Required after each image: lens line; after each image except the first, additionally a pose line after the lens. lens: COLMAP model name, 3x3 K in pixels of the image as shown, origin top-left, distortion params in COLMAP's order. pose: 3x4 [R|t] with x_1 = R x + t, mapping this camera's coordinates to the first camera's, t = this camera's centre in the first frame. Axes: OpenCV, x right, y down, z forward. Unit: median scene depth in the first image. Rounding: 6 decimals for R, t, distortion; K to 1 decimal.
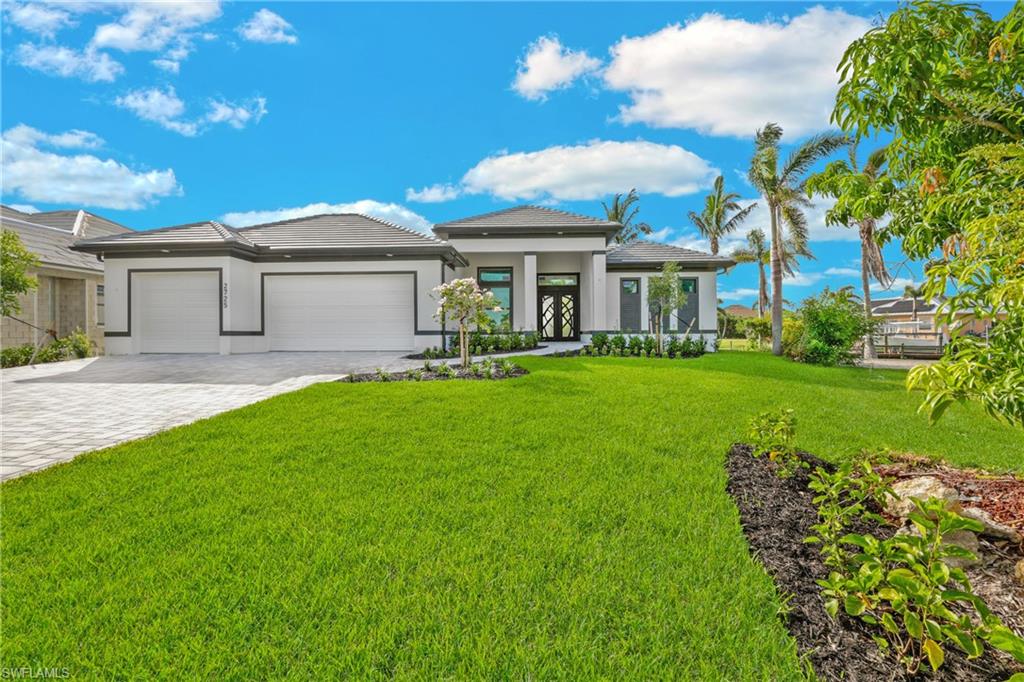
lens RADIAL K [[442.2, 0, 515.2], [0, 442.2, 335.1], [0, 0, 1]] dist [-0.000519, 0.000151]
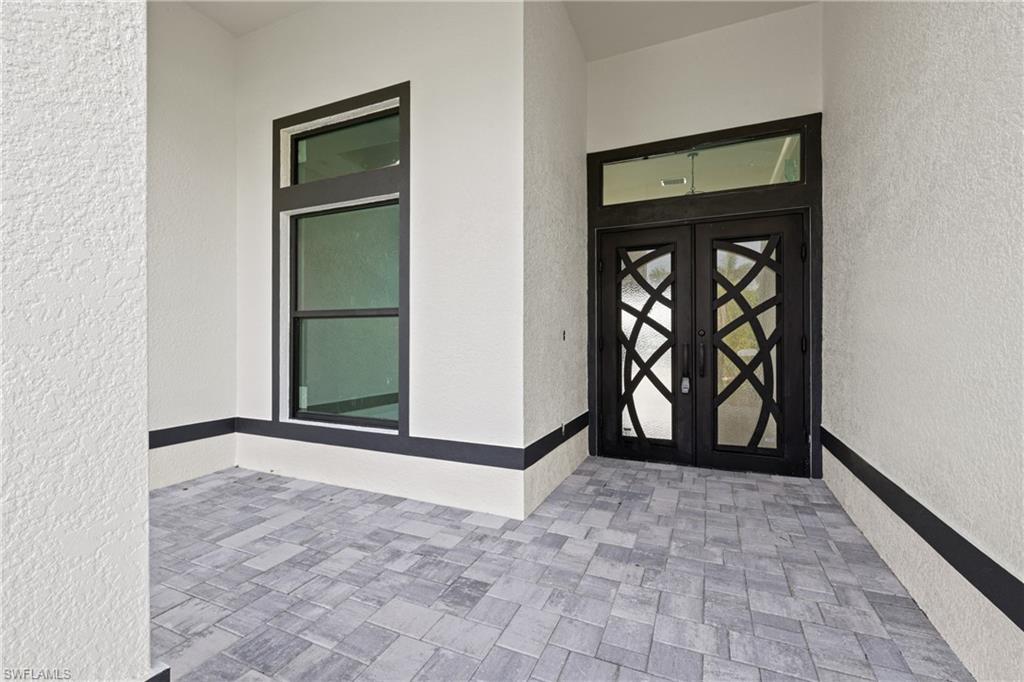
lens RADIAL K [[442.2, 0, 508.8], [0, 442.2, 338.0], [0, 0, 1]] dist [-0.000519, 0.000151]
pose [[0.928784, 0.002391, -0.370614, 0.093215], [-0.003982, 0.999986, -0.003528, -0.044687], [0.370601, 0.004752, 0.928780, 0.776775]]
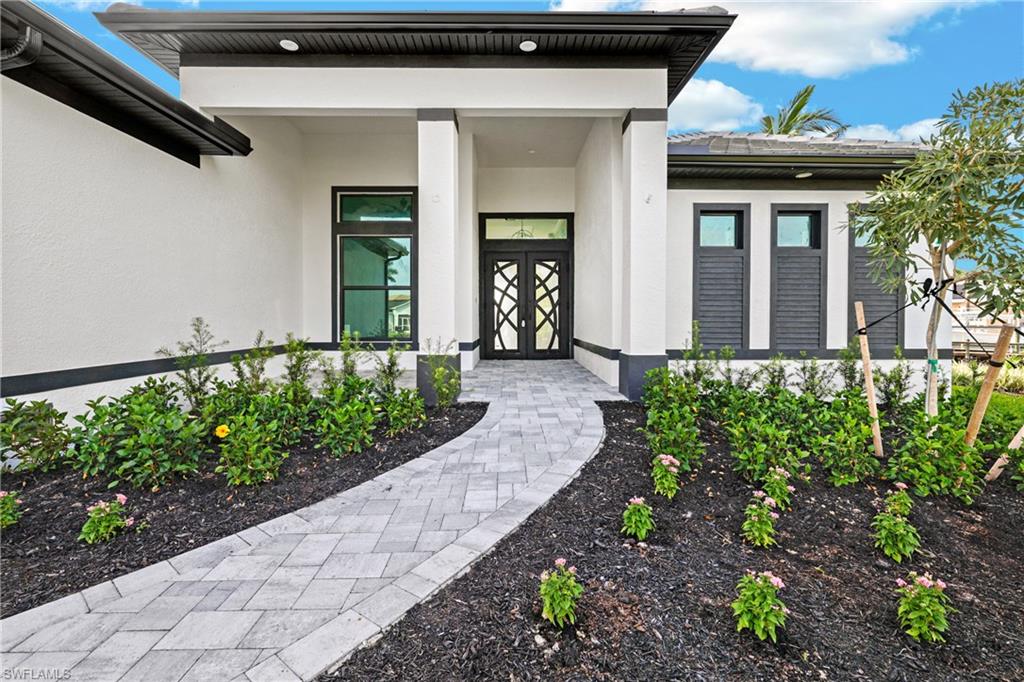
lens RADIAL K [[442.2, 0, 504.1], [0, 442.2, 319.2], [0, 0, 1]] dist [-0.000519, 0.000151]
pose [[0.999510, 0.005011, 0.030909, 0.058770], [-0.005088, 0.999984, 0.002421, -0.029382], [-0.030897, -0.002577, 0.999519, 0.534873]]
